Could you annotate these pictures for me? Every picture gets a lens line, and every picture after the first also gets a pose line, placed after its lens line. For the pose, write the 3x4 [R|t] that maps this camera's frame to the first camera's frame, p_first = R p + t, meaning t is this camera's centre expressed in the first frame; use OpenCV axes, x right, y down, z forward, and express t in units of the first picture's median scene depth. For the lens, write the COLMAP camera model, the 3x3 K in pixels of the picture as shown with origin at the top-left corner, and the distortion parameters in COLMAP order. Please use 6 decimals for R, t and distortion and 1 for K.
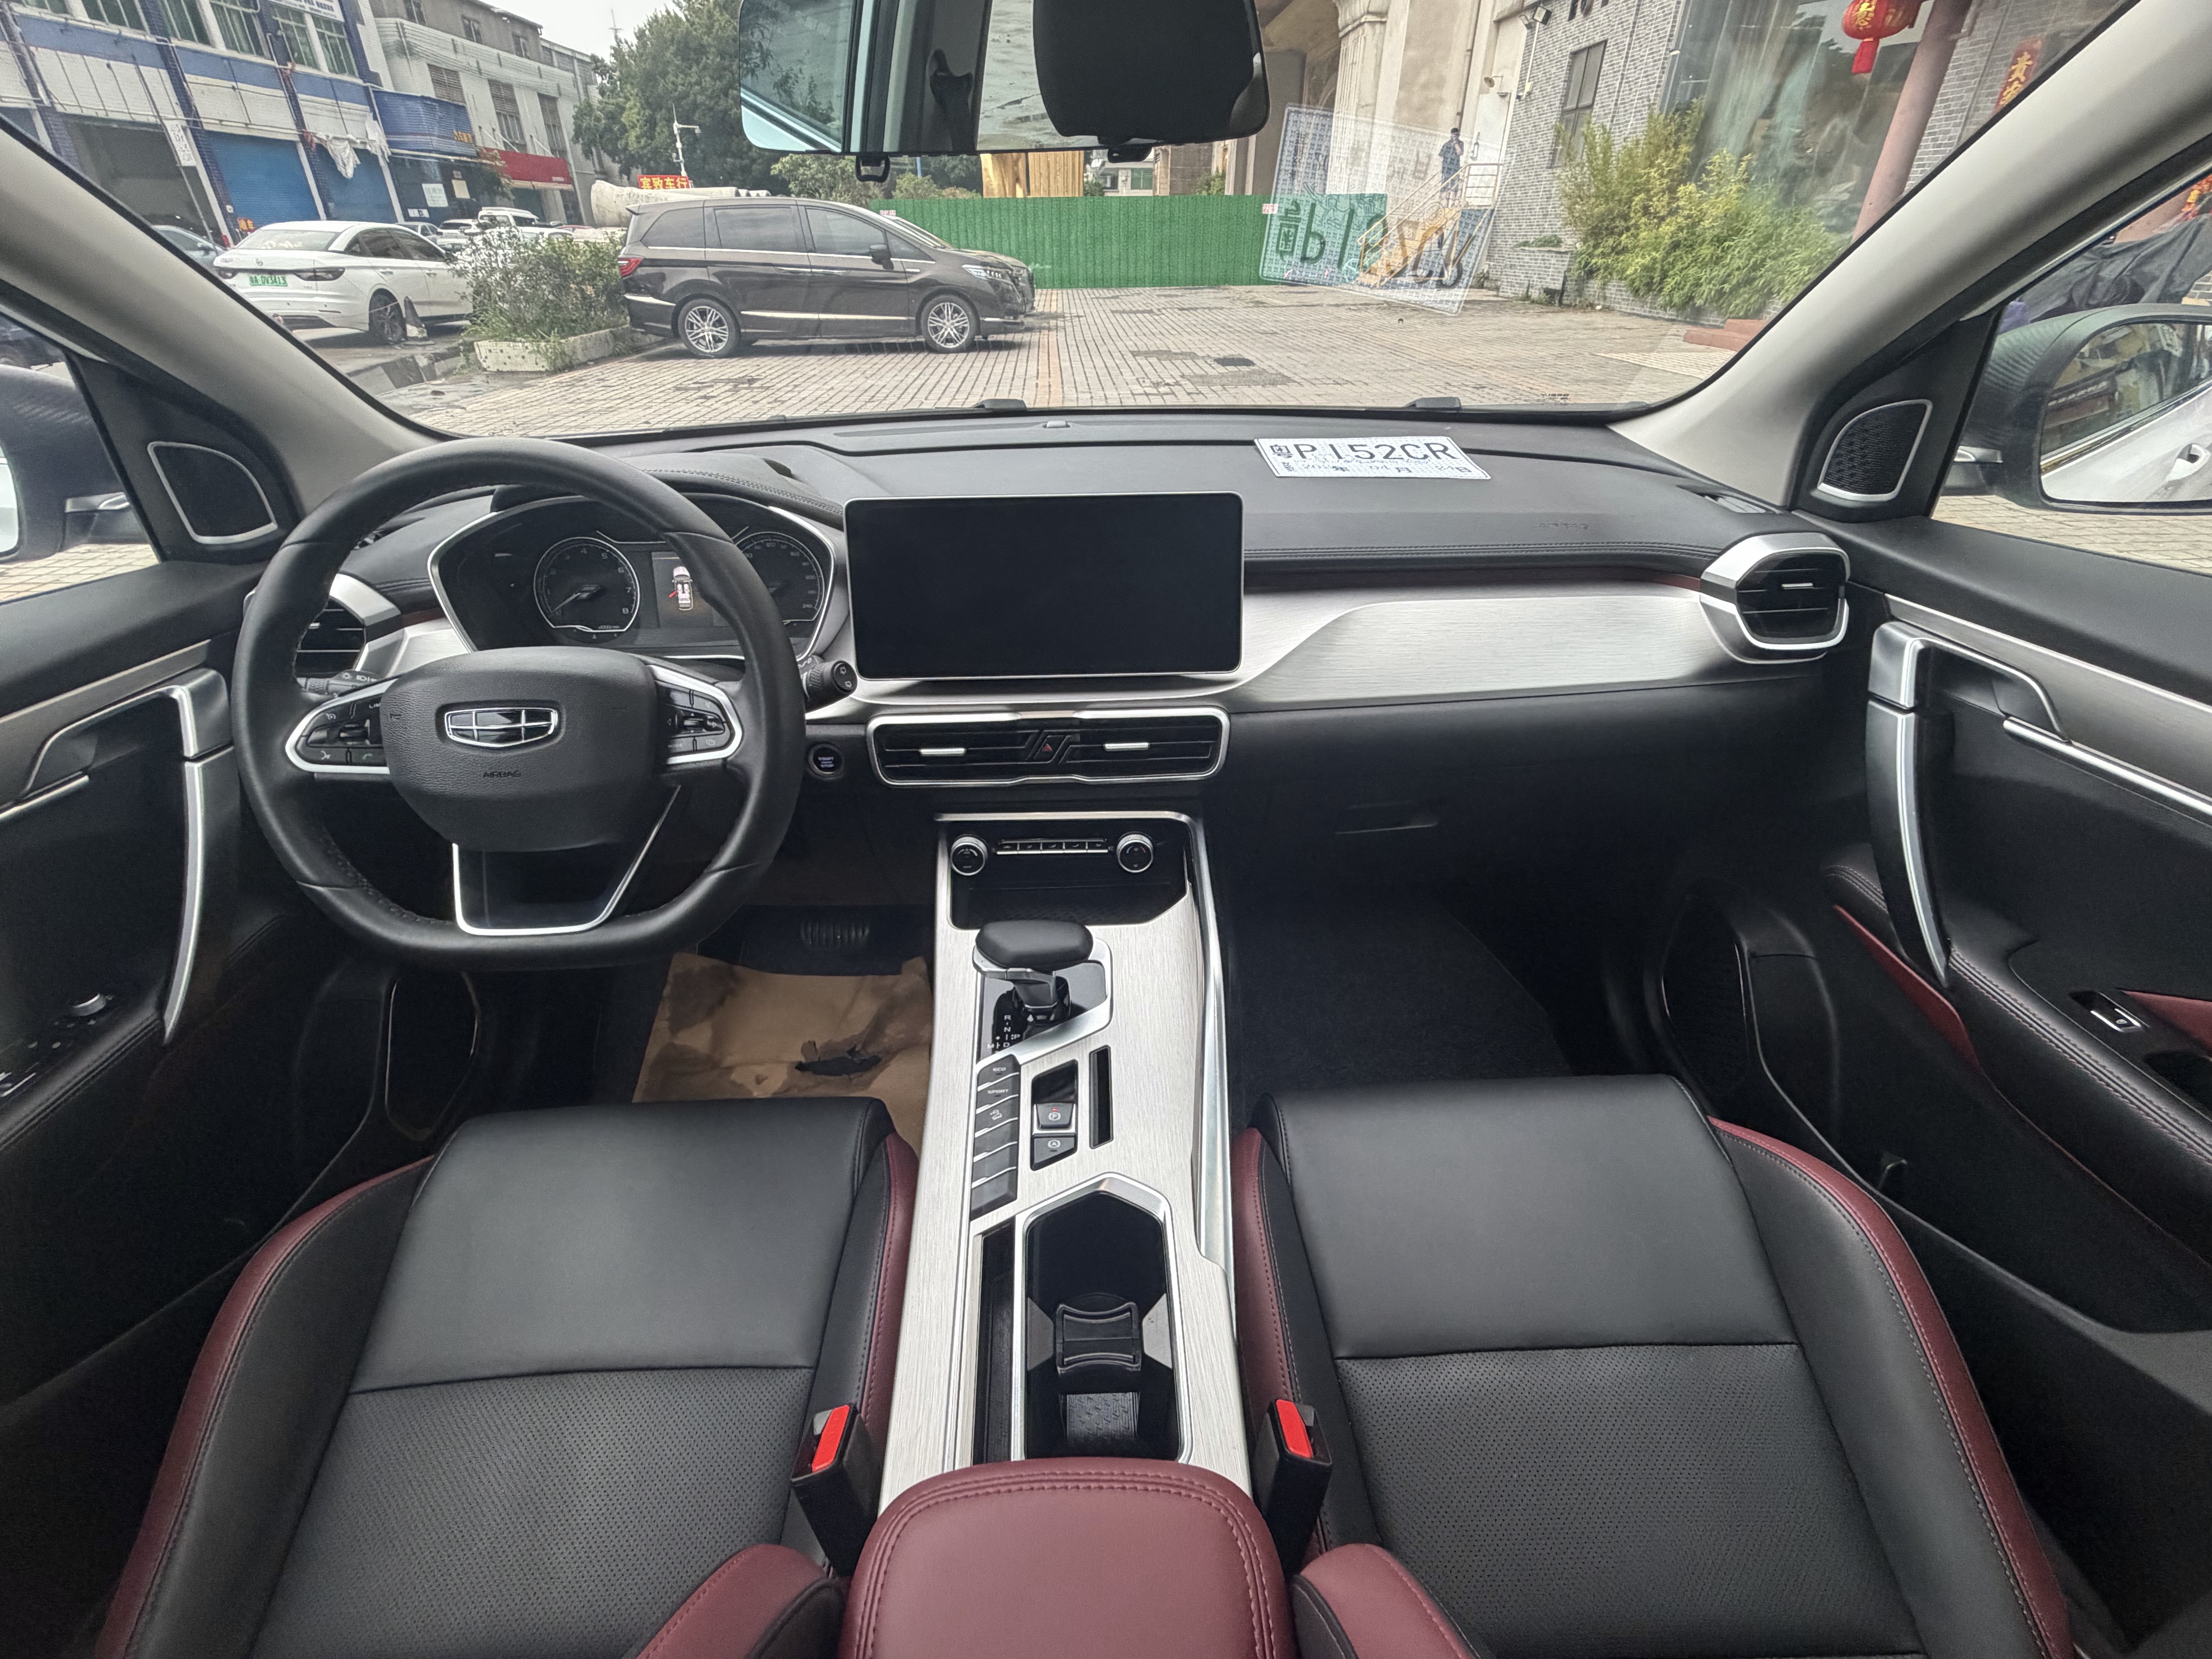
lens RADIAL K [[990.7, 0, 1104.2], [0, 990.7, 832.1], [0, 0, 1]] dist [-0.004304, 0.000171]
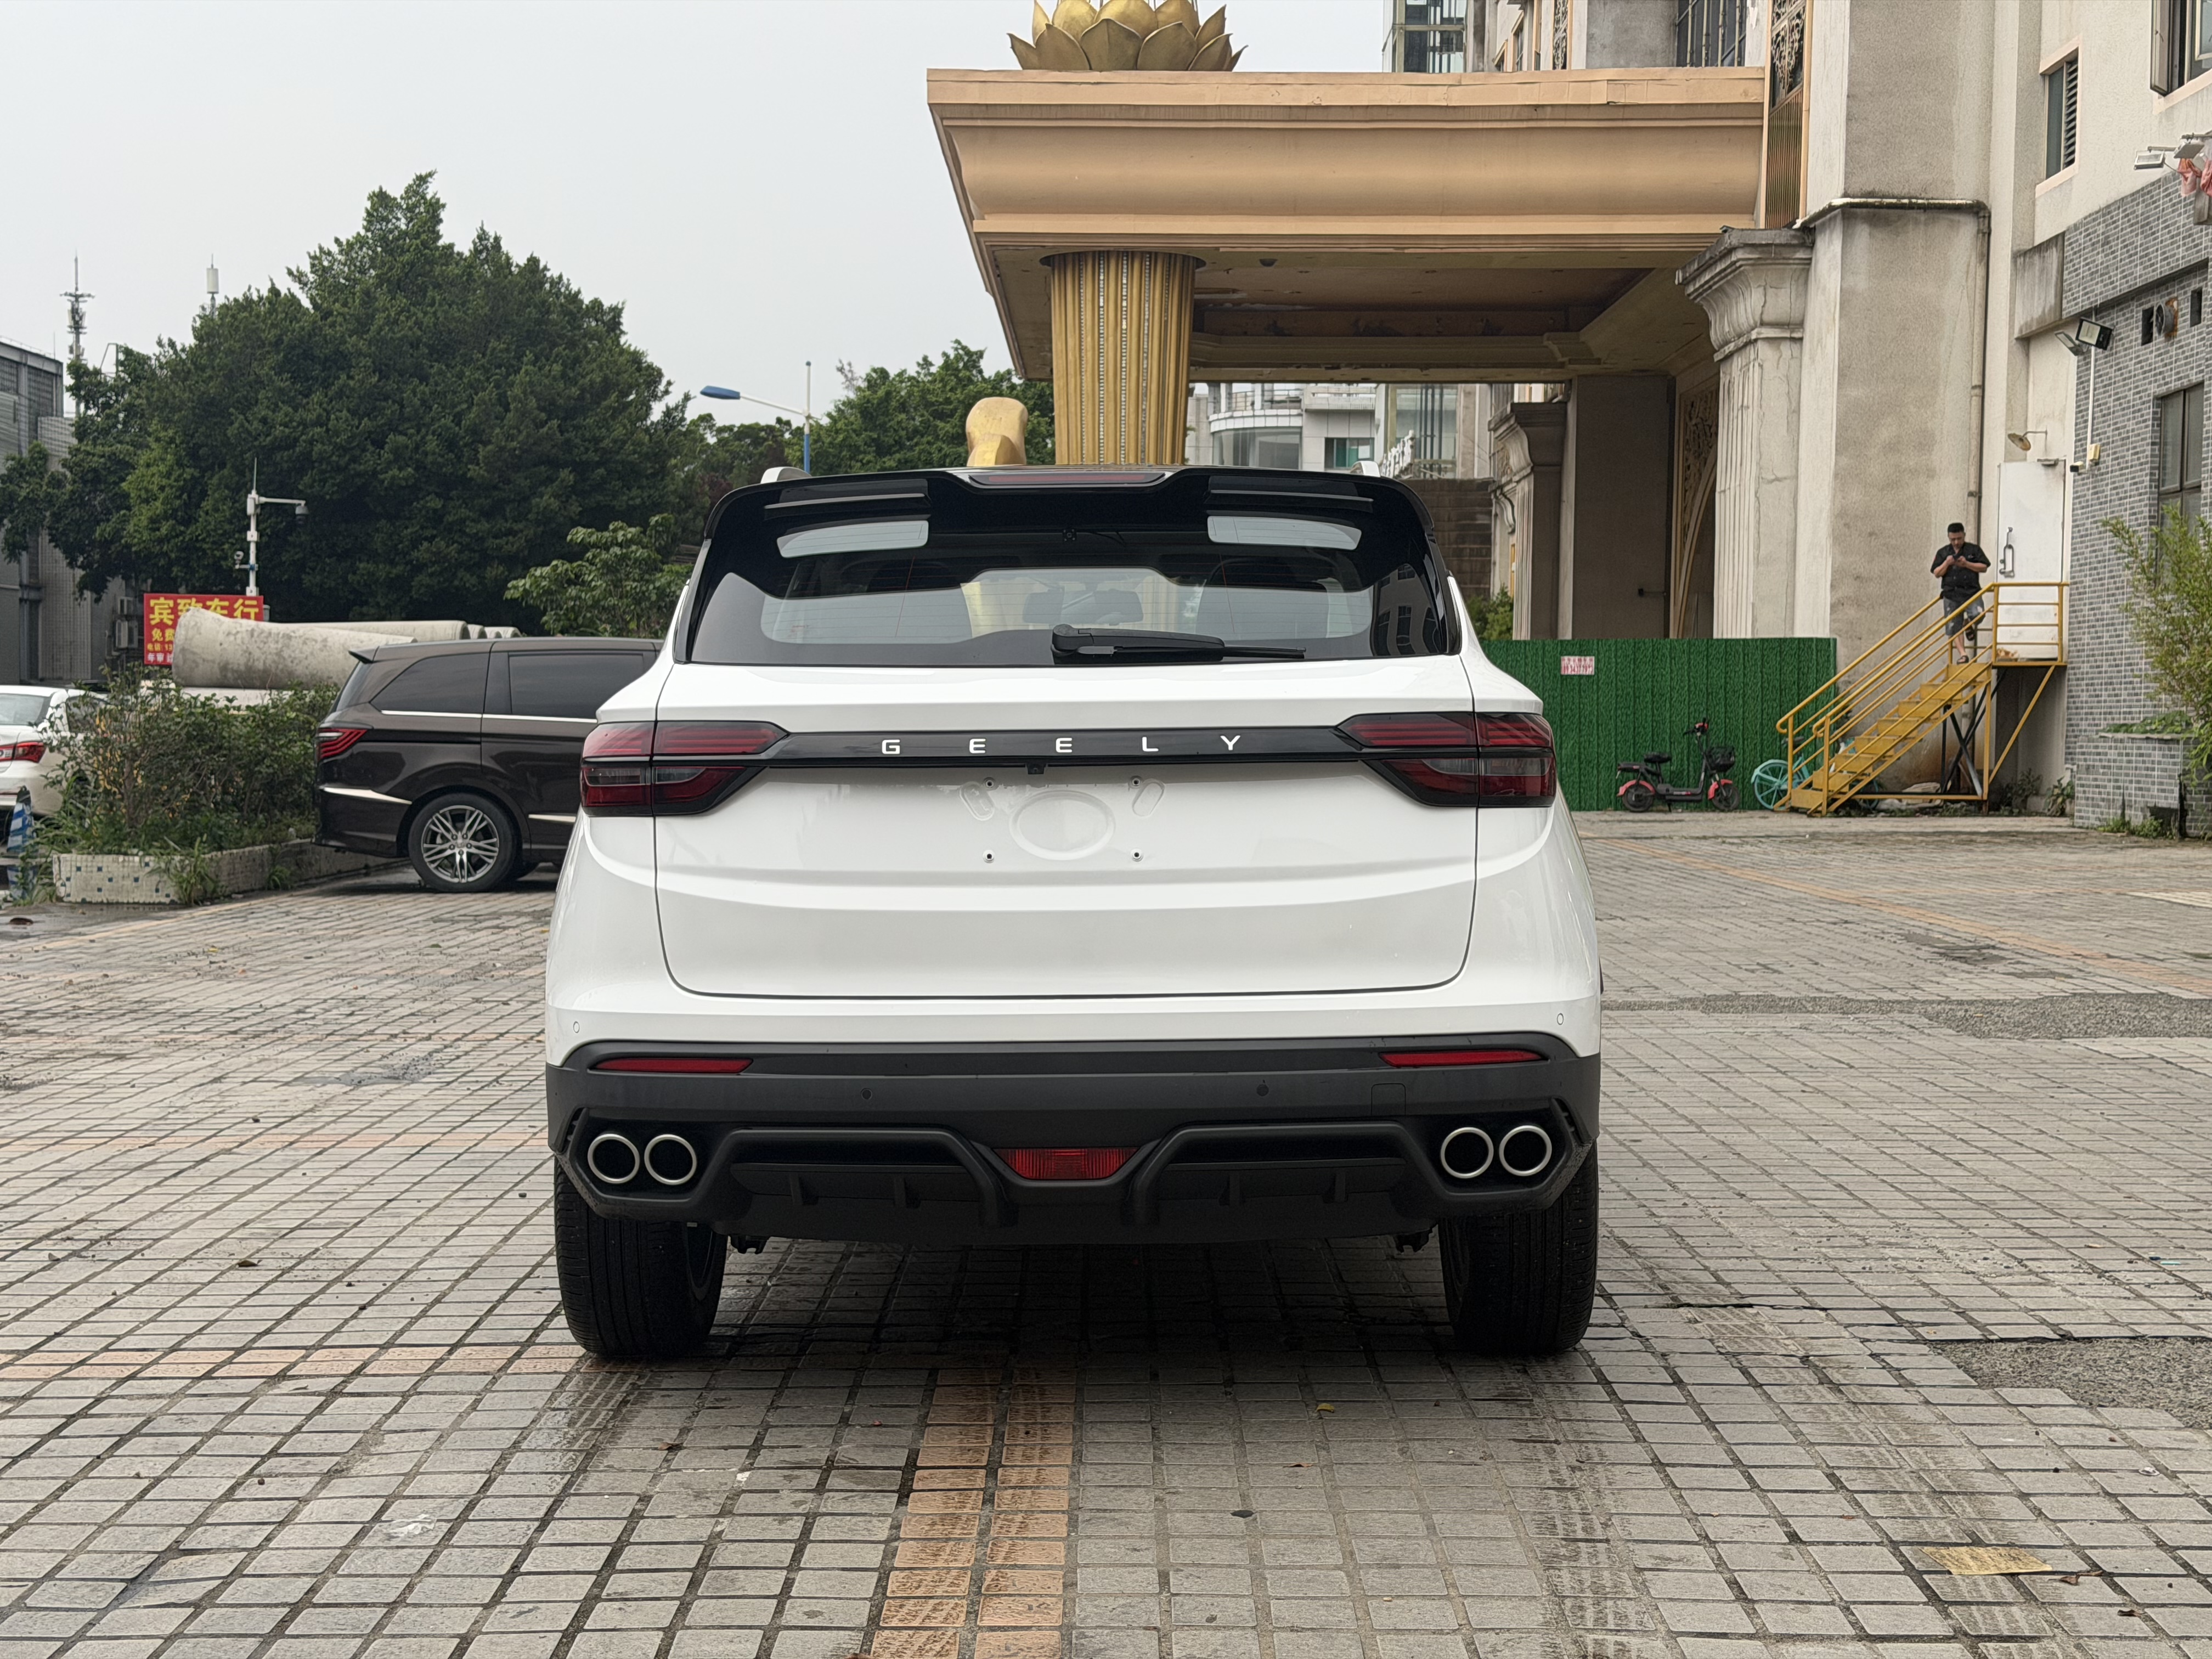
lens RADIAL K [[3081.3, 0, 1108.1], [0, 3081.3, 844.1], [0, 0, 1]] dist [0.116180, 0.000000]
pose [[0.998990, 0.006856, -0.044402, 0.014333], [-0.027533, 0.874383, -0.484454, 0.162365], [0.035503, 0.485187, 0.873689, -0.250415]]
